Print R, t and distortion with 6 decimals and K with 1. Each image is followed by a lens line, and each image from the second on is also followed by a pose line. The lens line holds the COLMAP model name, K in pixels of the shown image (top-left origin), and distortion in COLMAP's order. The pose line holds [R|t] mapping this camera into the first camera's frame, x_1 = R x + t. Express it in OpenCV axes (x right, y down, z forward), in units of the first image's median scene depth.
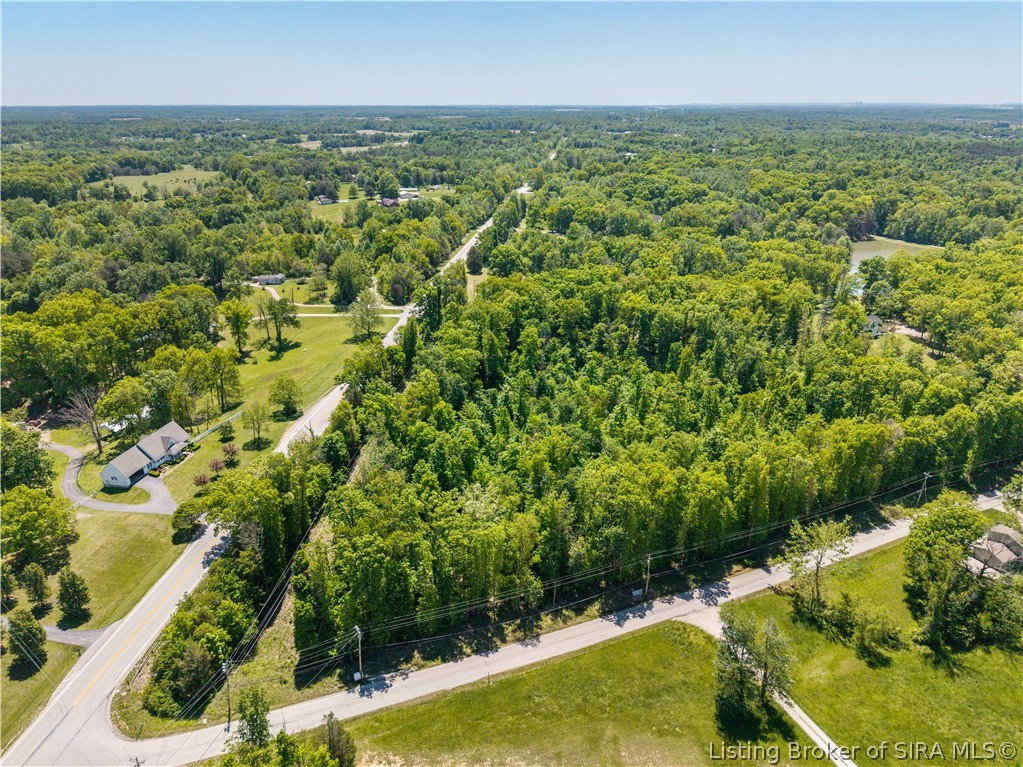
lens RADIAL K [[711.9, 0, 511.5], [0, 711.9, 383.5], [0, 0, 1]] dist [0.042814, -0.047015]
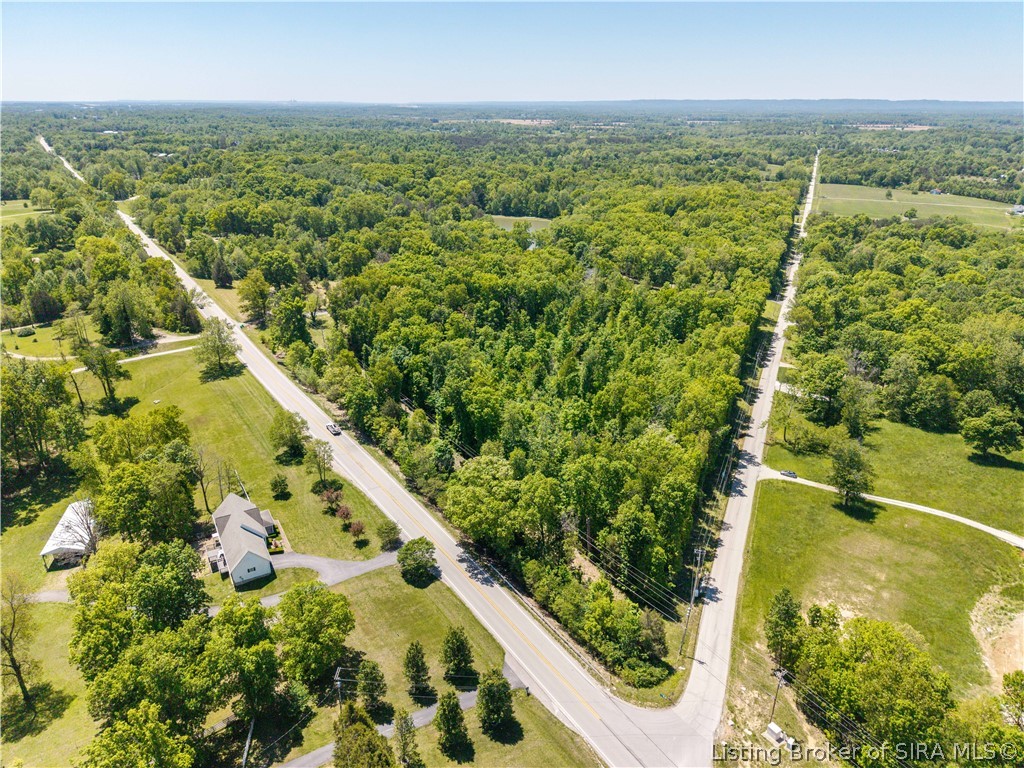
lens RADIAL K [[712.6, 0, 512.0], [0, 712.6, 384.0], [0, 0, 1]] dist [0.042814, -0.047015]
pose [[0.743311, -0.240401, 0.624257, -0.753422], [0.238468, 0.967111, 0.088487, -0.065207], [-0.624998, 0.083092, 0.776192, 0.178433]]
